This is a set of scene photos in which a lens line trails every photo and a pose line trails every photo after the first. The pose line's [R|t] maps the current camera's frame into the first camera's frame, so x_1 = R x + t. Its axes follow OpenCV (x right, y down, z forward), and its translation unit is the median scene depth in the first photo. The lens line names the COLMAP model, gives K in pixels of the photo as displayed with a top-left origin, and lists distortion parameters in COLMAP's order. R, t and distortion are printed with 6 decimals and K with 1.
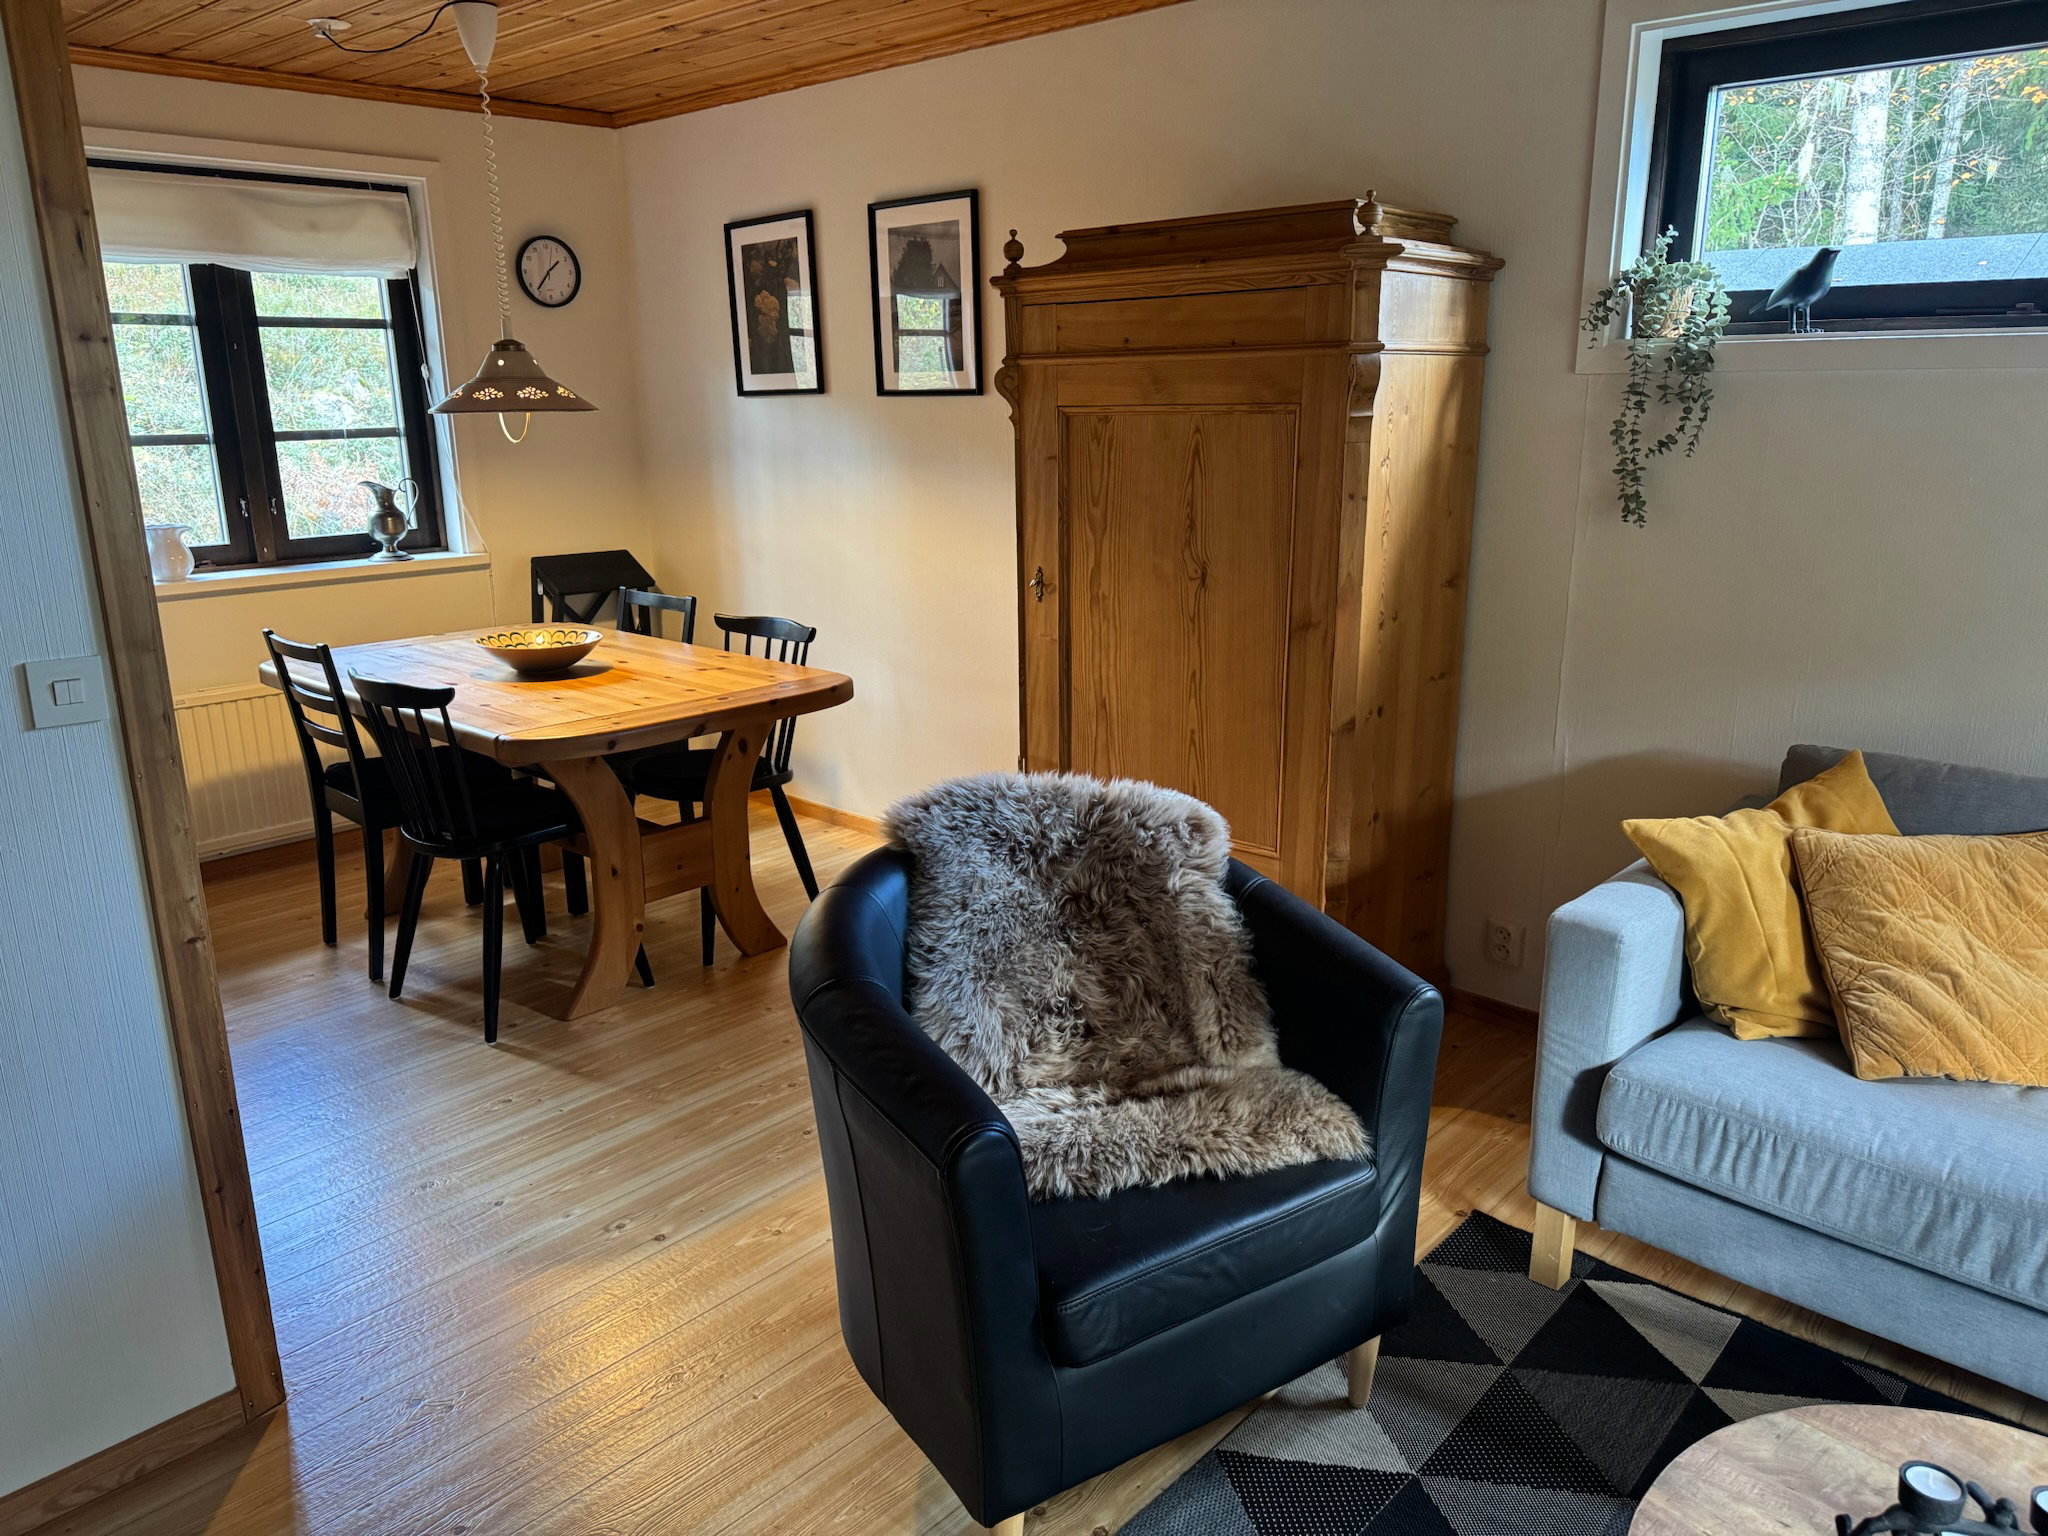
lens RADIAL K [[1475.6, 0, 1018.8], [0, 1475.6, 776.1], [0, 0, 1]] dist [0.060438, -0.084390]
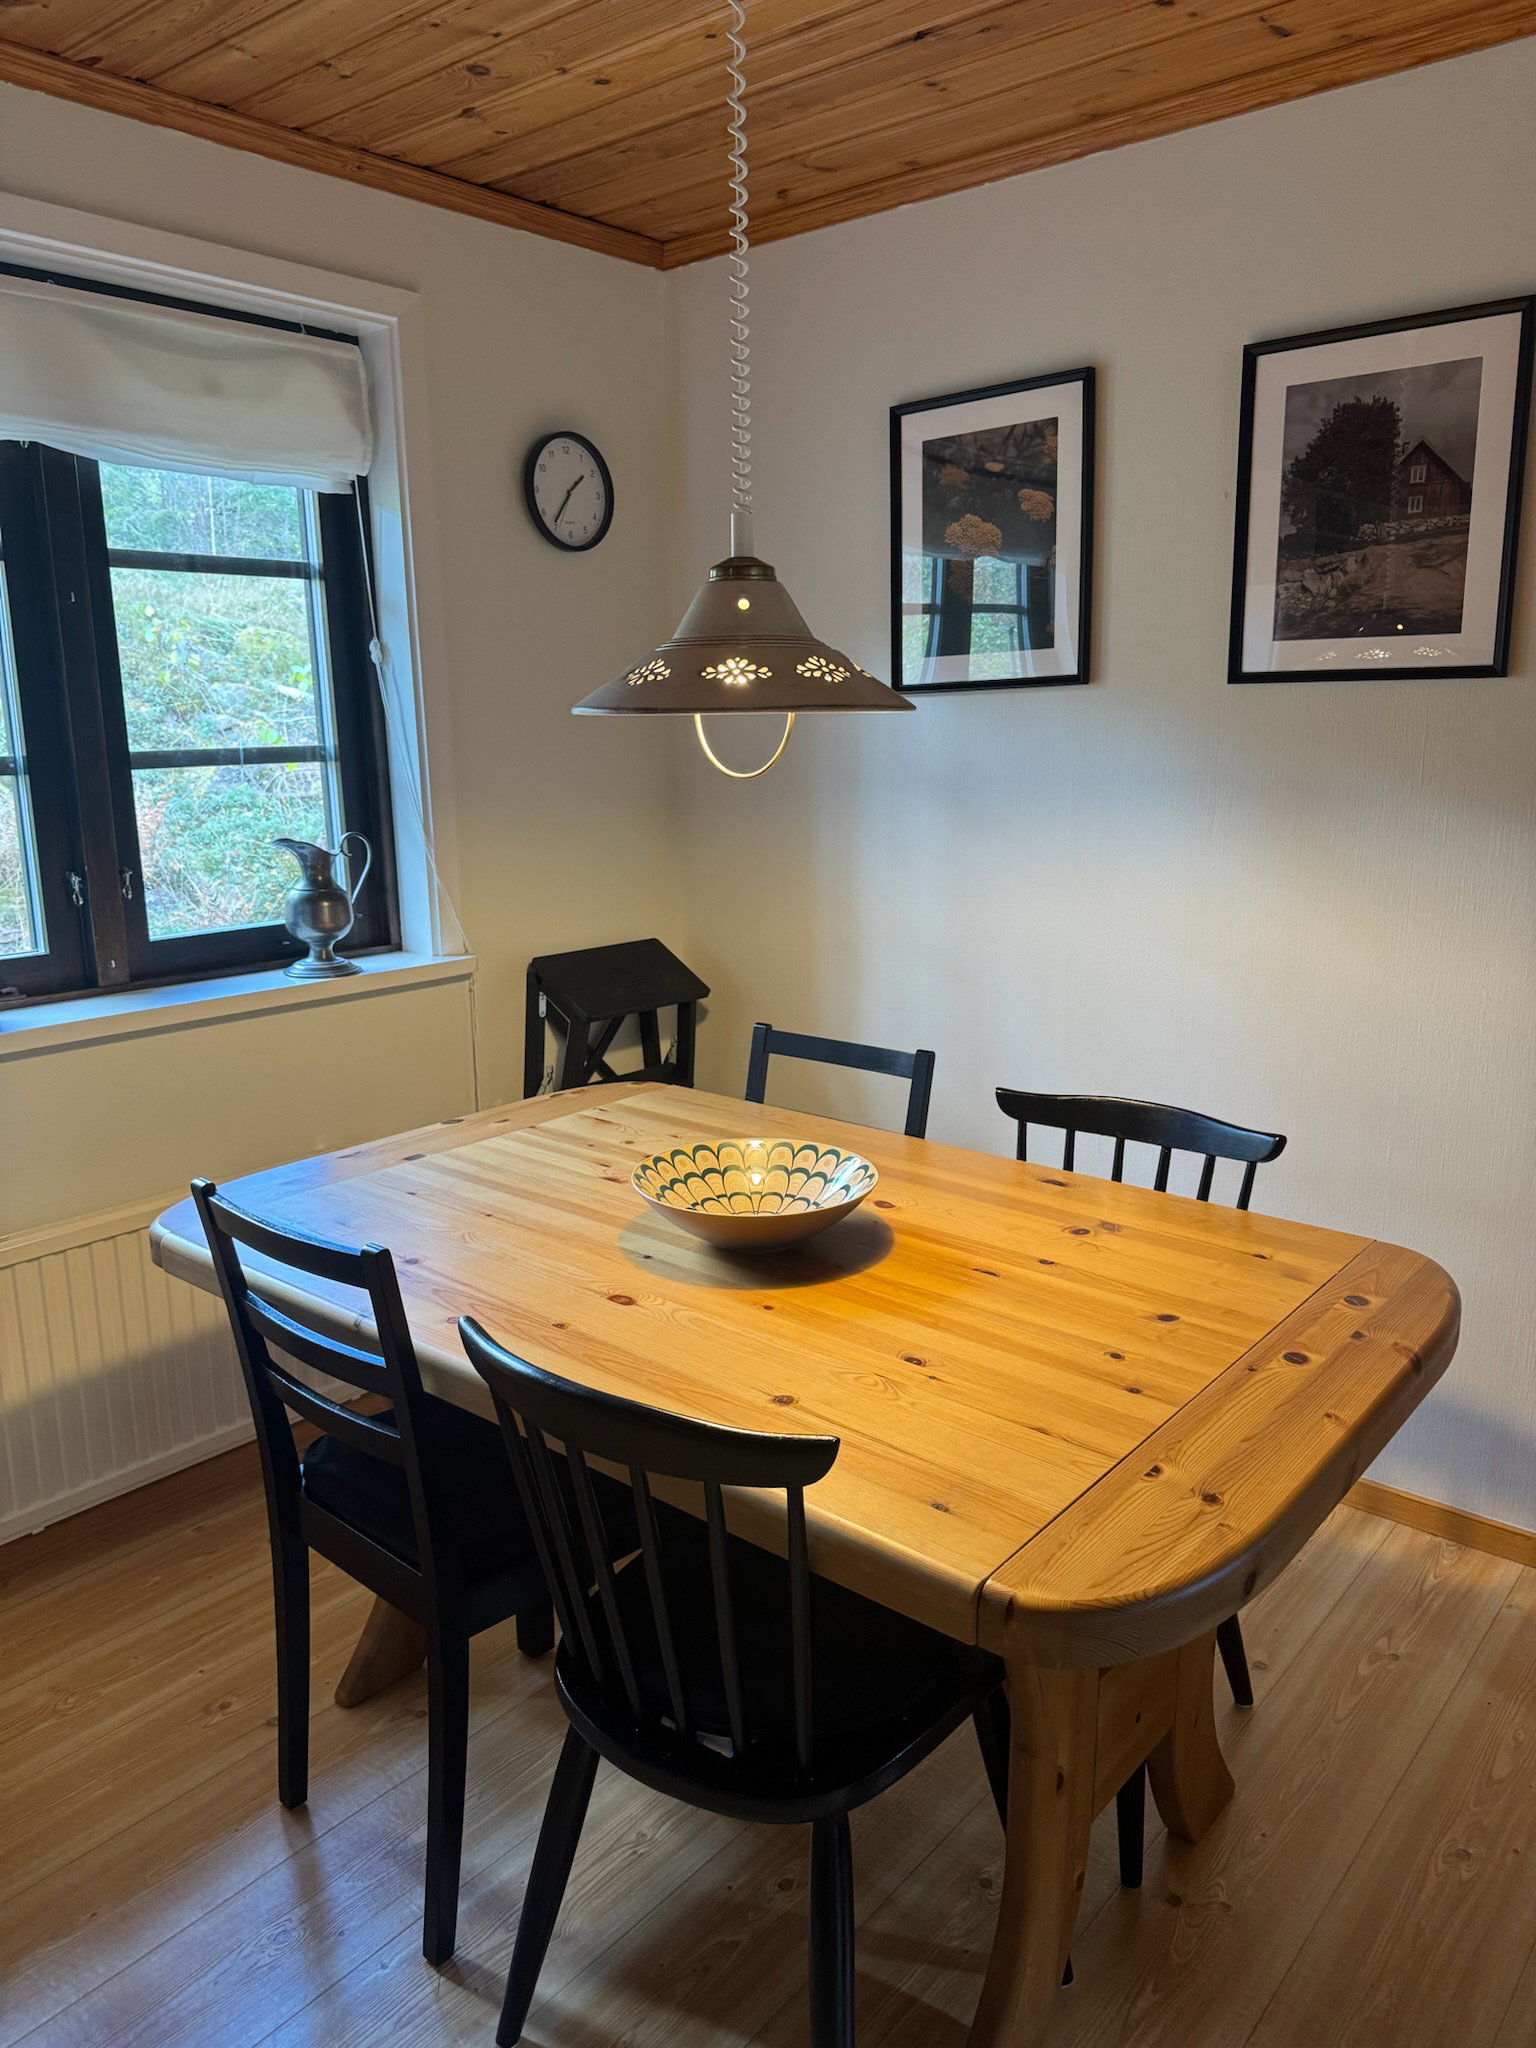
lens RADIAL K [[1475.6, 0, 768.0], [0, 1475.6, 1024.0], [0, 0, 1]] dist [0.060438, -0.084390]
pose [[0.998839, -0.007763, 0.047541, -0.286381], [0.010005, 0.998840, -0.047107, -0.100038], [-0.047120, 0.047528, 0.997758, 0.433939]]
